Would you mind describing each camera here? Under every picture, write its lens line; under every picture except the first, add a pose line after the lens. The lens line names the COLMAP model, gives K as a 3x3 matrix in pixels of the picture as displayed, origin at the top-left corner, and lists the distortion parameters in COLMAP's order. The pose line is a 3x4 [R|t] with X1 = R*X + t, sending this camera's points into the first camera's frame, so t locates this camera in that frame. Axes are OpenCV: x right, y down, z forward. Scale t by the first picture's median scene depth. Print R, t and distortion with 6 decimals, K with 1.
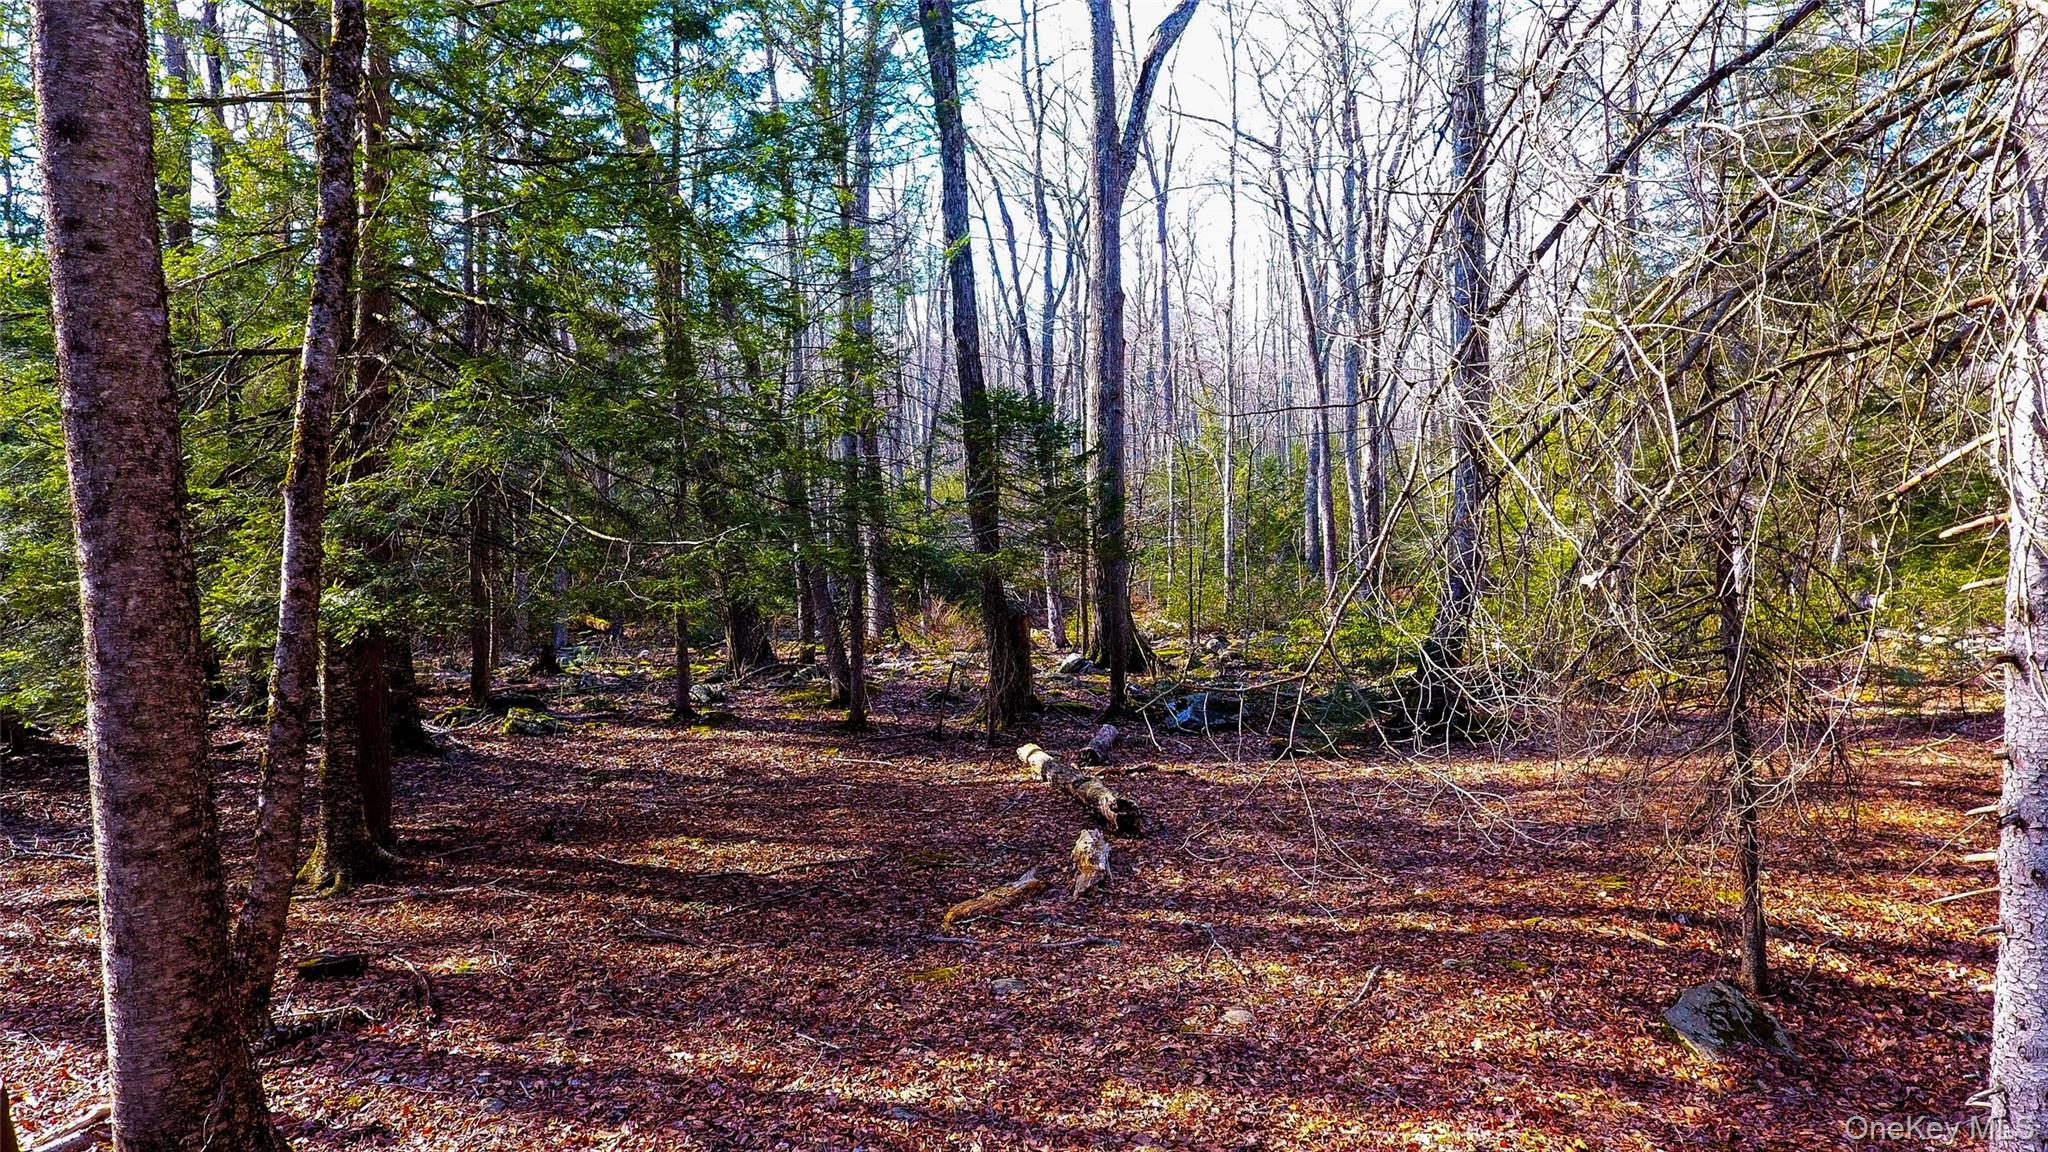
lens RADIAL K [[1196.3, 0, 1030.7], [0, 1196.3, 578.5], [0, 0, 1]] dist [-0.005943, 0.000612]
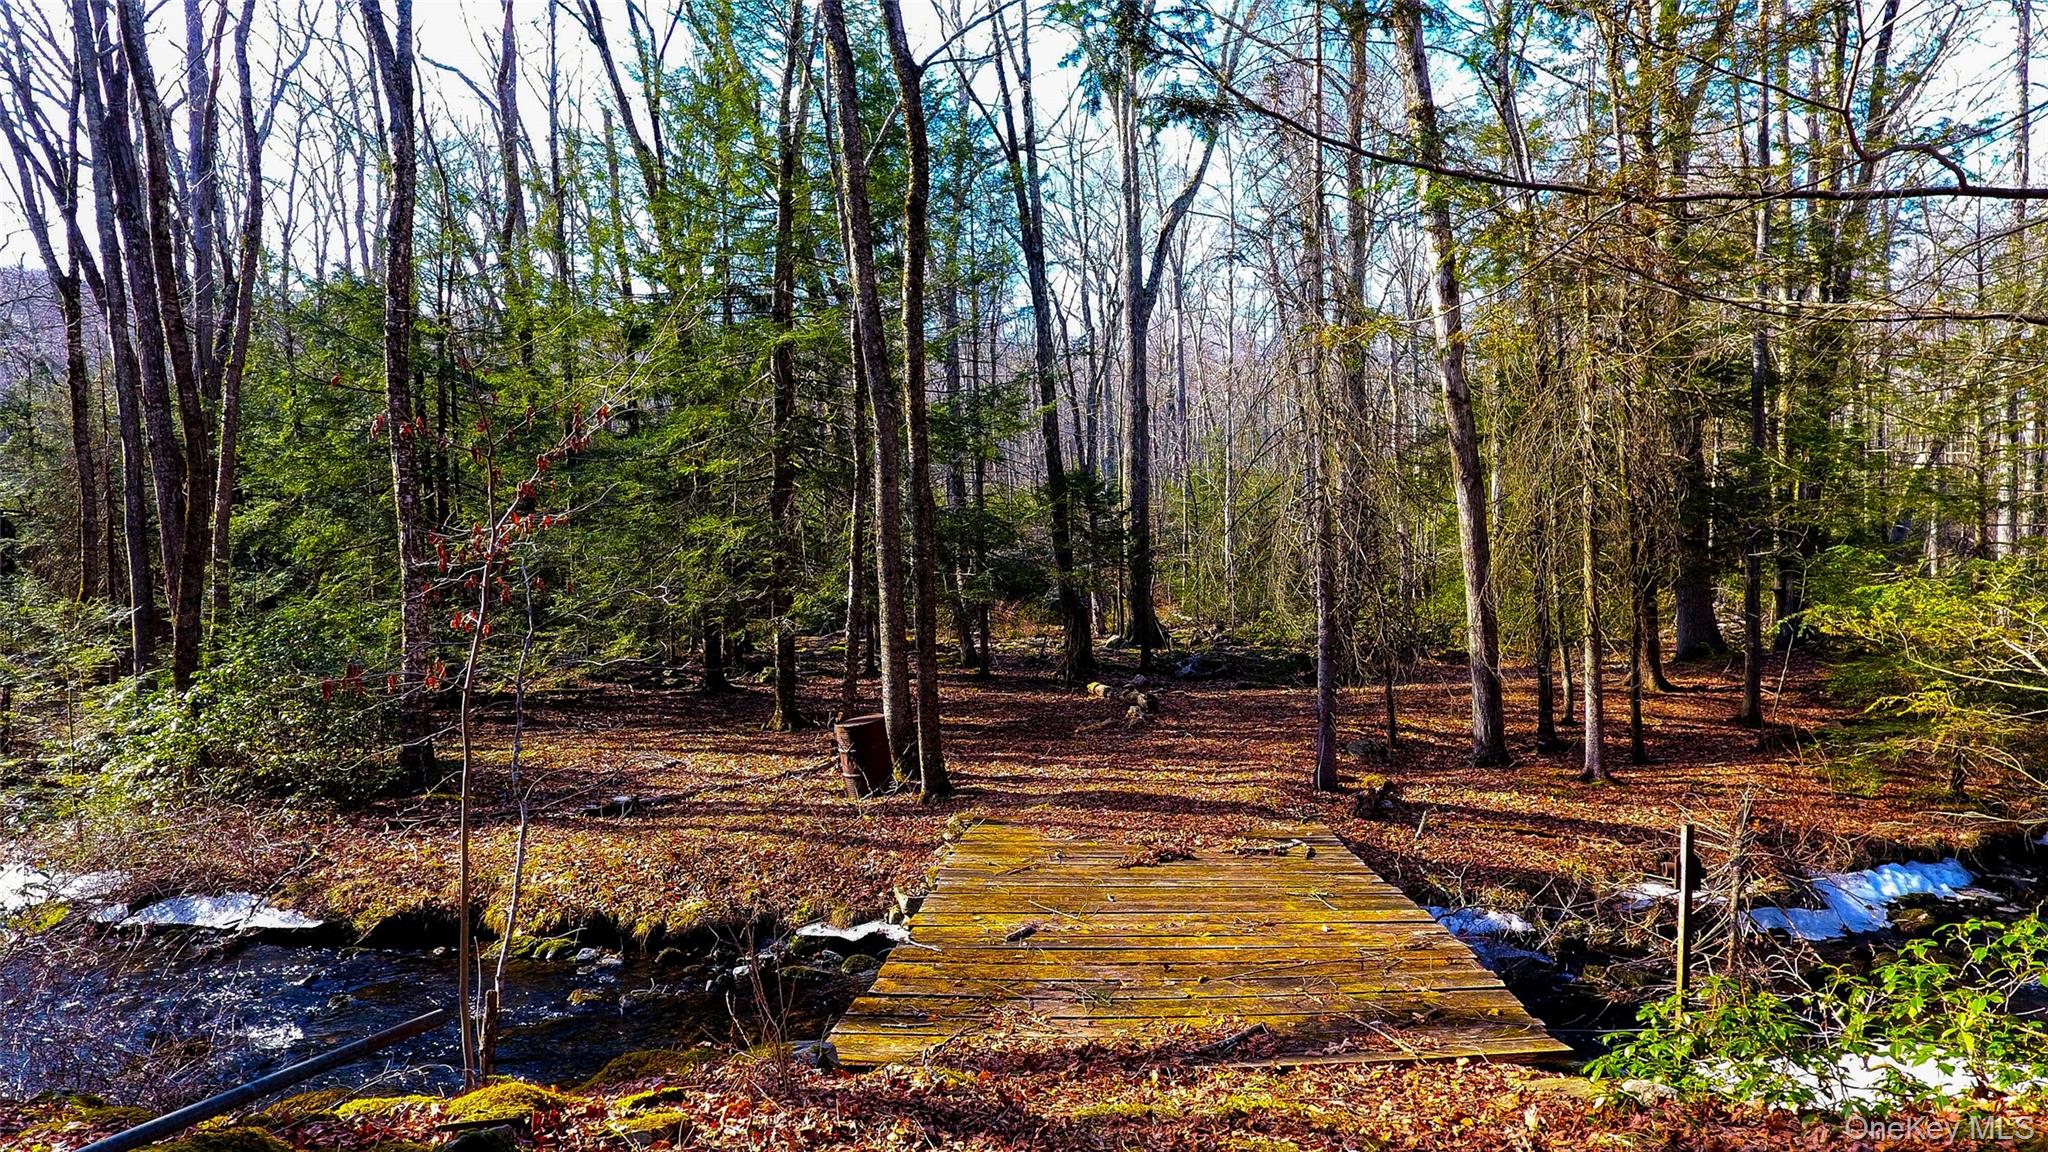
lens RADIAL K [[1196.3, 0, 1017.8], [0, 1196.3, 576.2], [0, 0, 1]] dist [-0.005943, 0.000612]
pose [[0.999547, -0.002912, -0.029966, -0.039844], [0.002823, 0.999991, -0.003032, -0.006239], [0.029975, 0.002946, 0.999546, -0.487209]]
